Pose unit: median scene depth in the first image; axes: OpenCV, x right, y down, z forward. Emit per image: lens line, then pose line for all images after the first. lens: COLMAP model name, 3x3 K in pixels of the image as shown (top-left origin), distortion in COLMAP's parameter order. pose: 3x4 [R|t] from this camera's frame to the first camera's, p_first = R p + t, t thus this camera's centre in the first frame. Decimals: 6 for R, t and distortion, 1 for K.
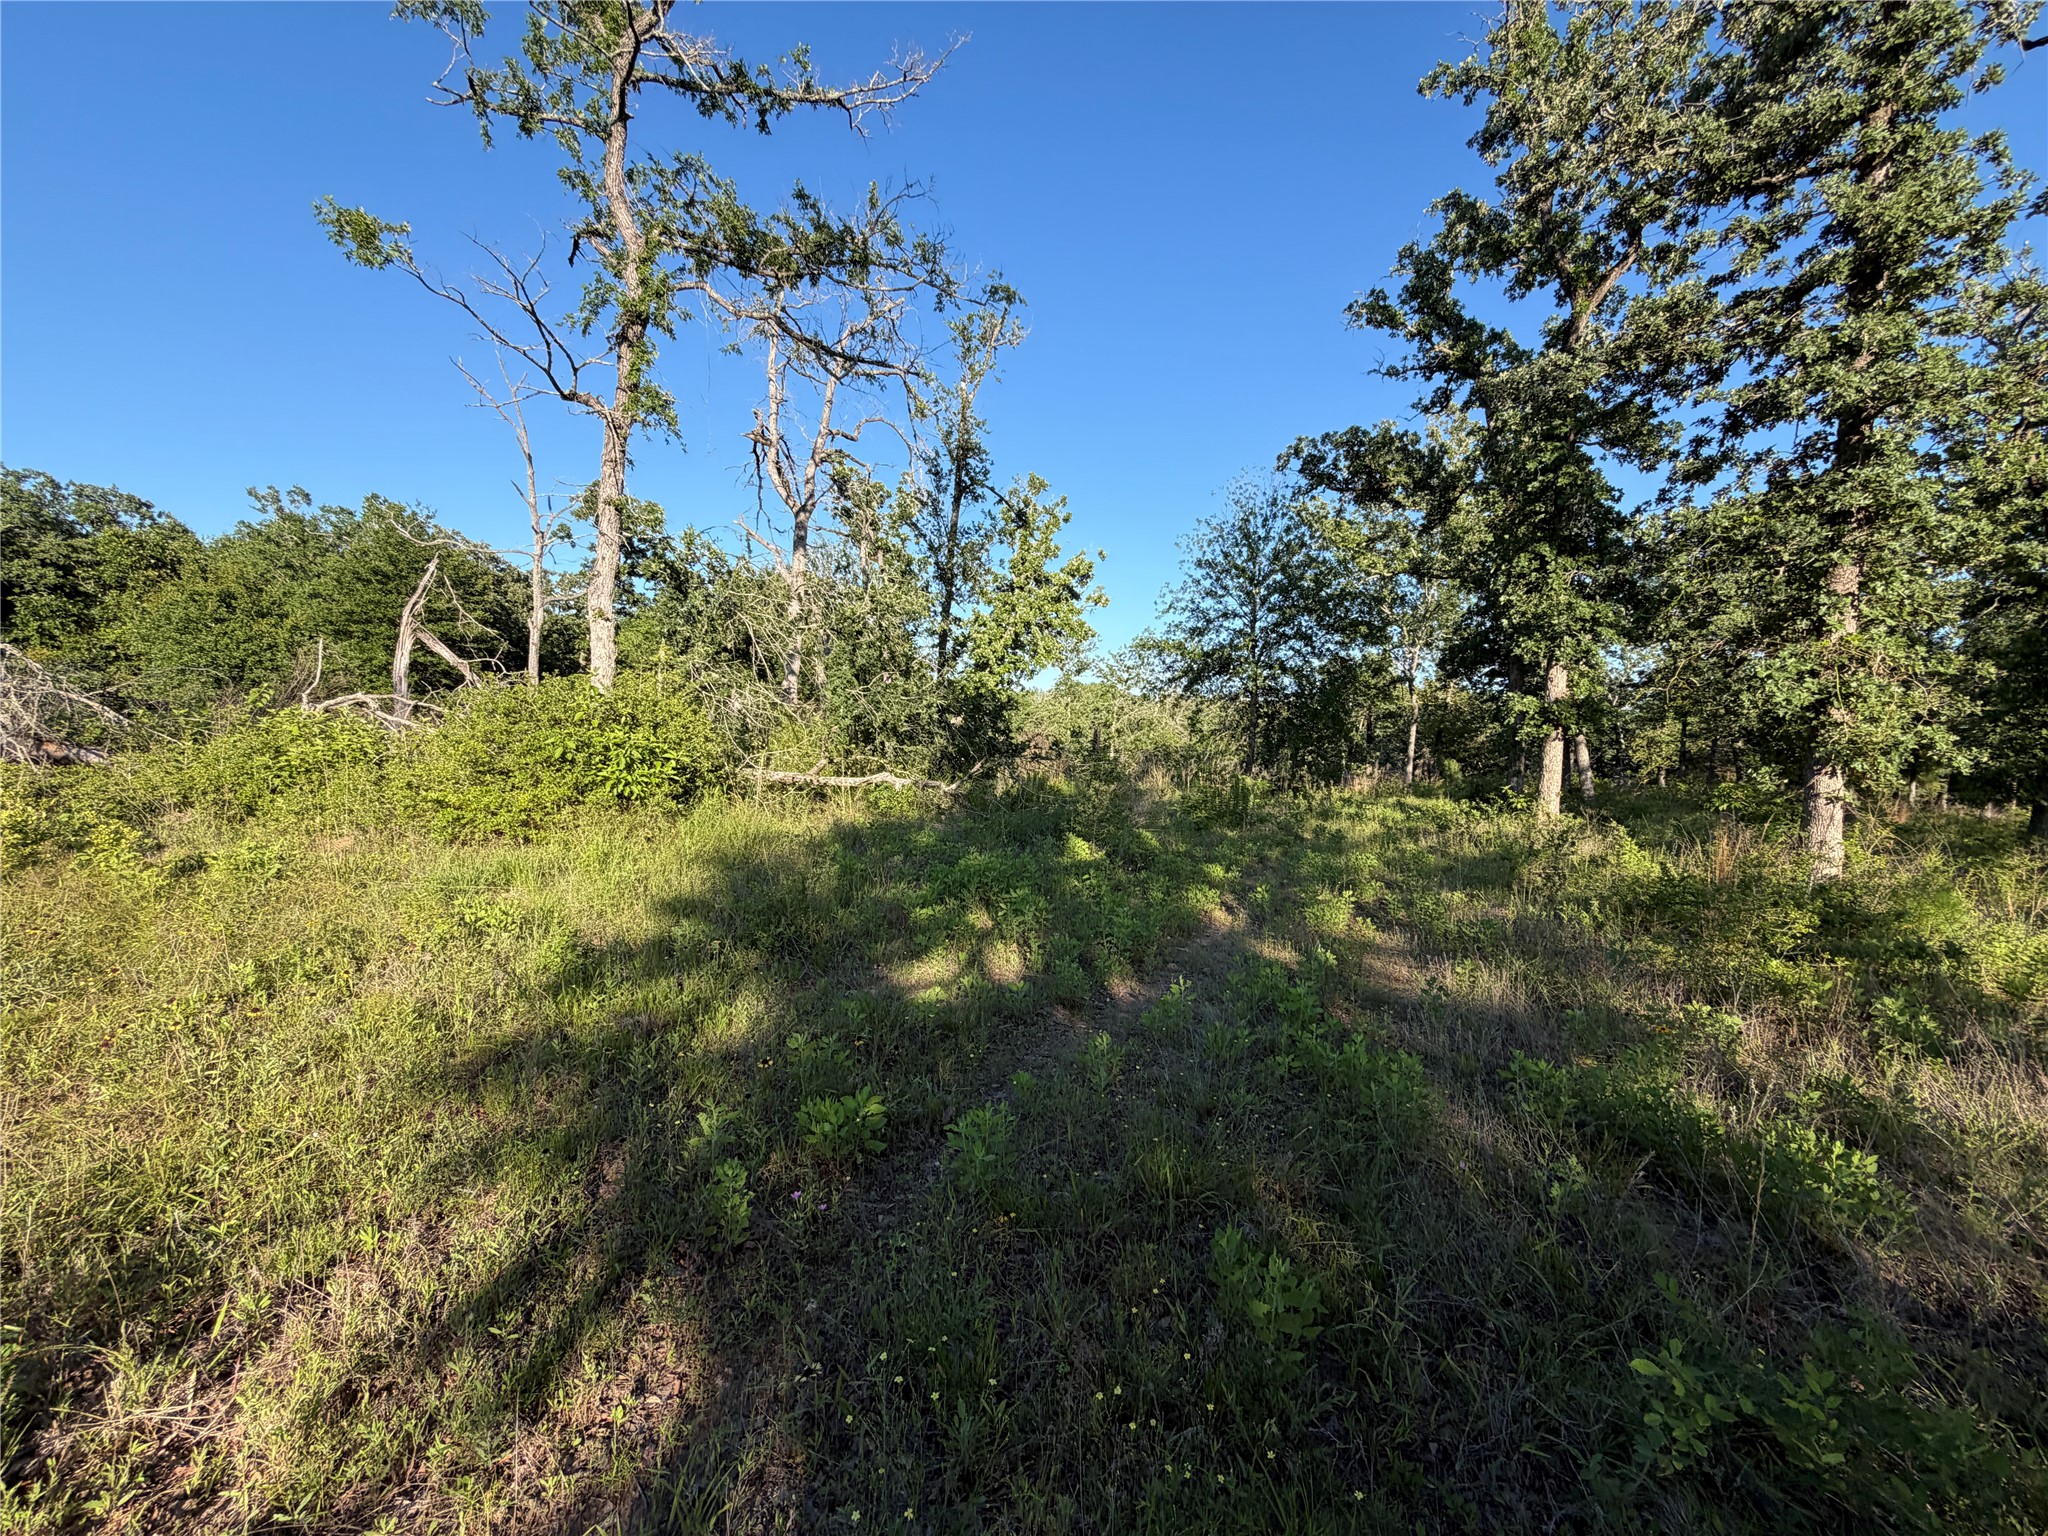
lens RADIAL K [[817.9, 0, 1018.1], [0, 817.9, 771.0], [0, 0, 1]] dist [0.000868, -0.000392]
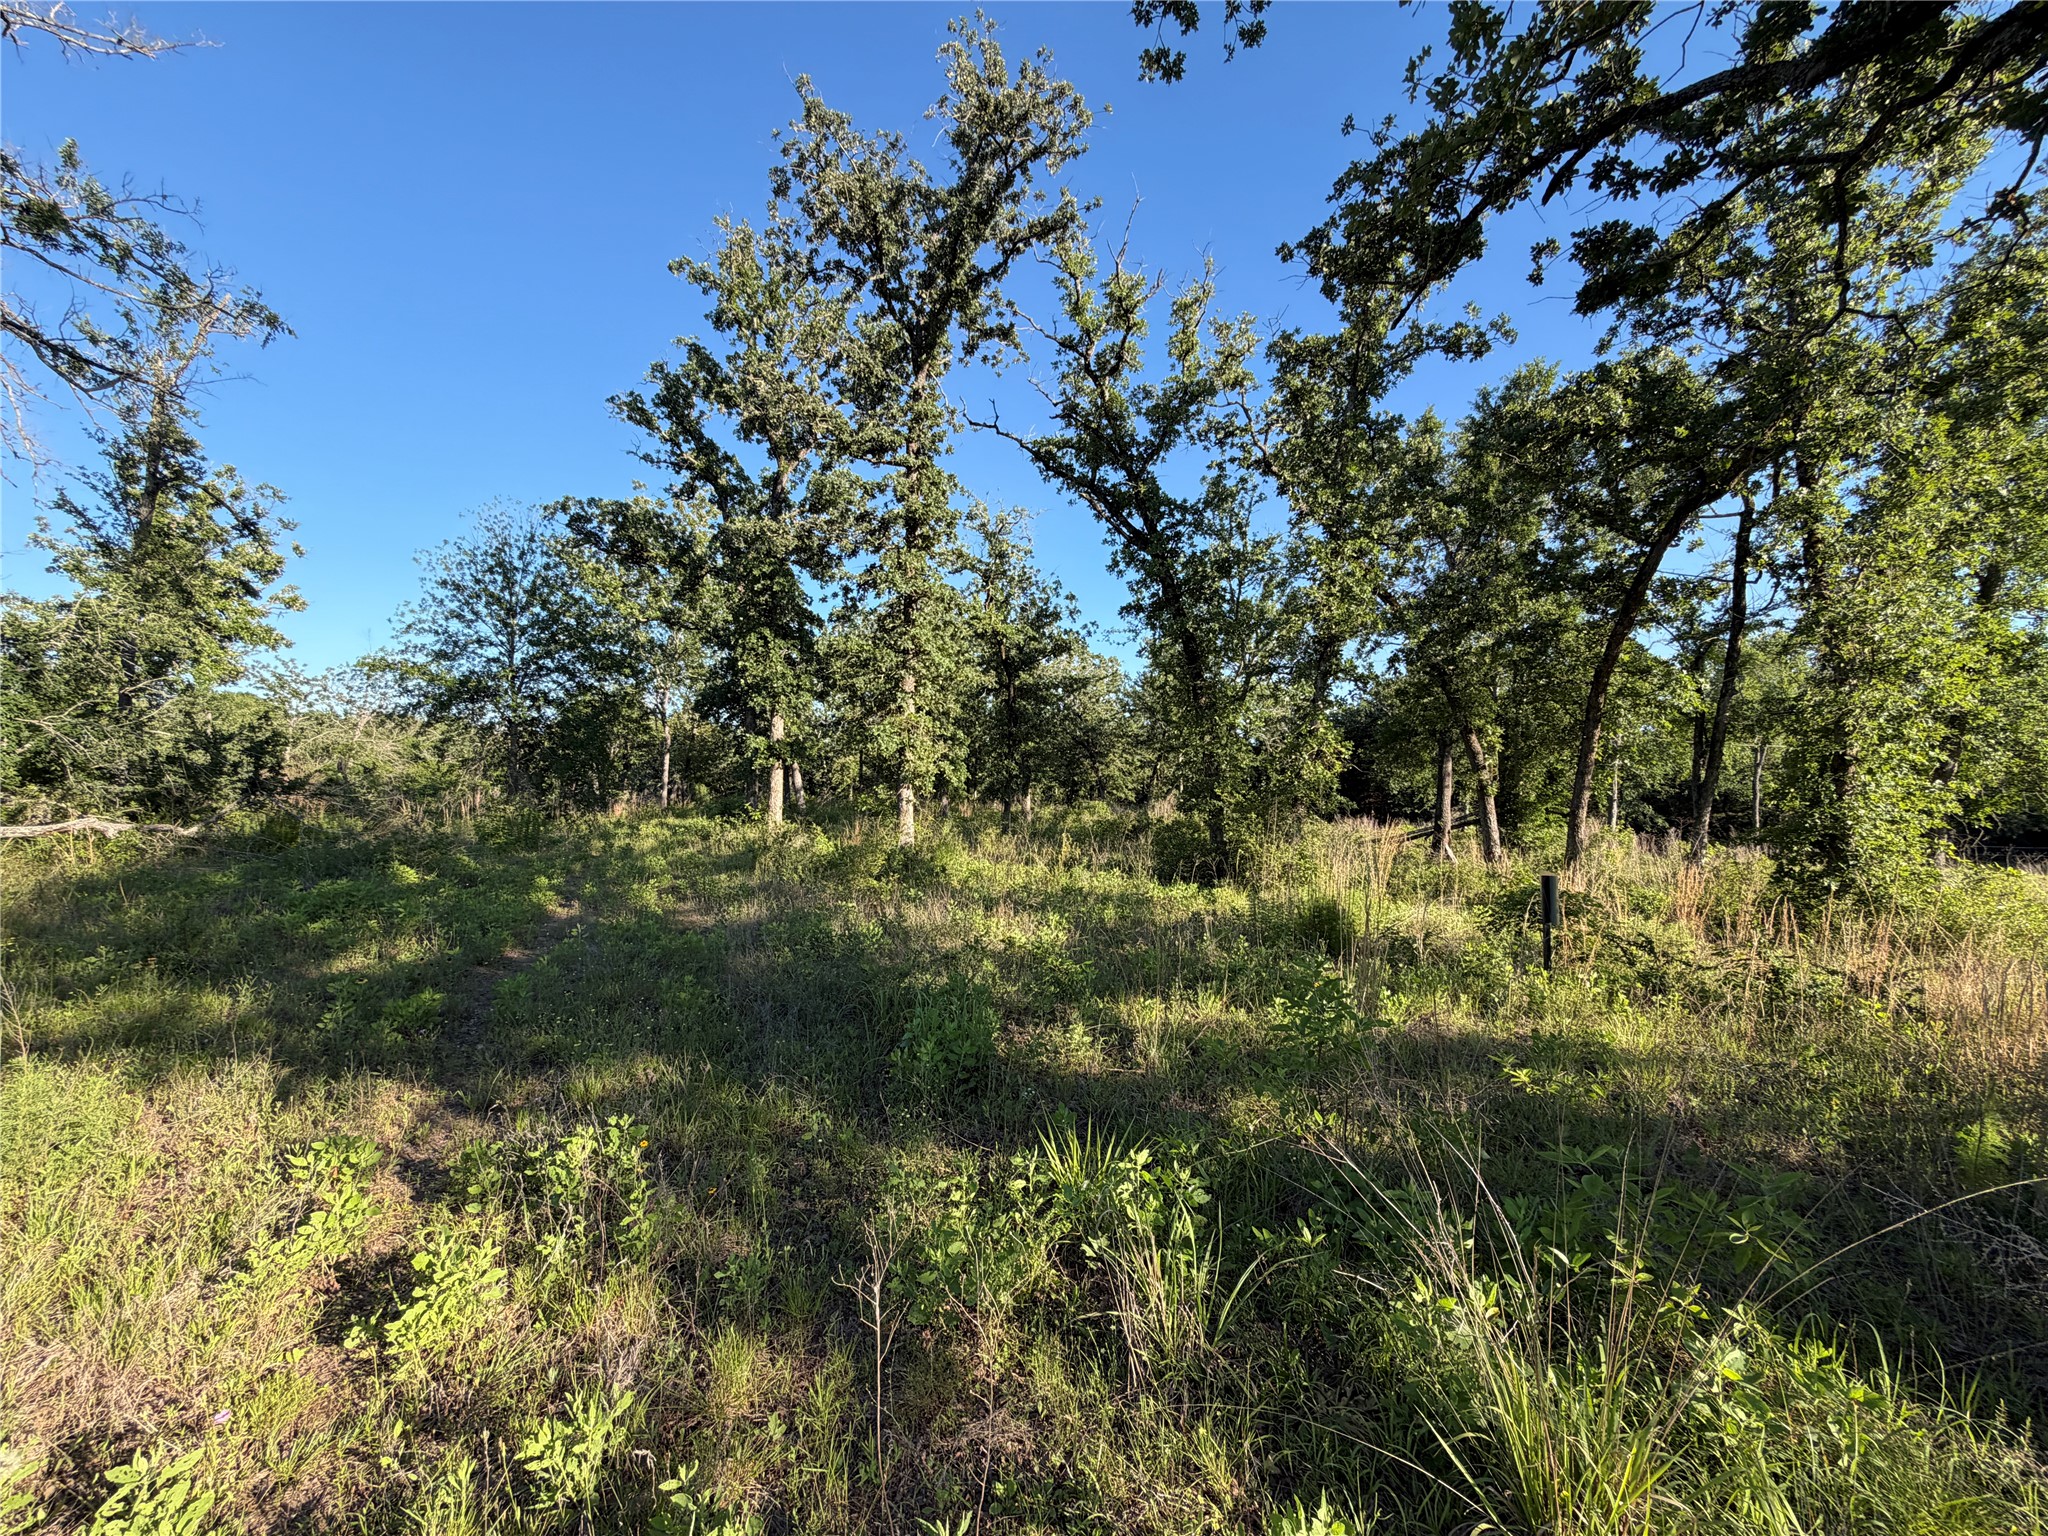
lens RADIAL K [[817.9, 0, 1018.1], [0, 817.9, 771.0], [0, 0, 1]] dist [0.000868, -0.000392]
pose [[0.649106, -0.013088, 0.760585, -0.111304], [0.036948, 0.999214, -0.014339, 0.000626], [-0.759800, 0.037410, 0.649079, -0.174020]]
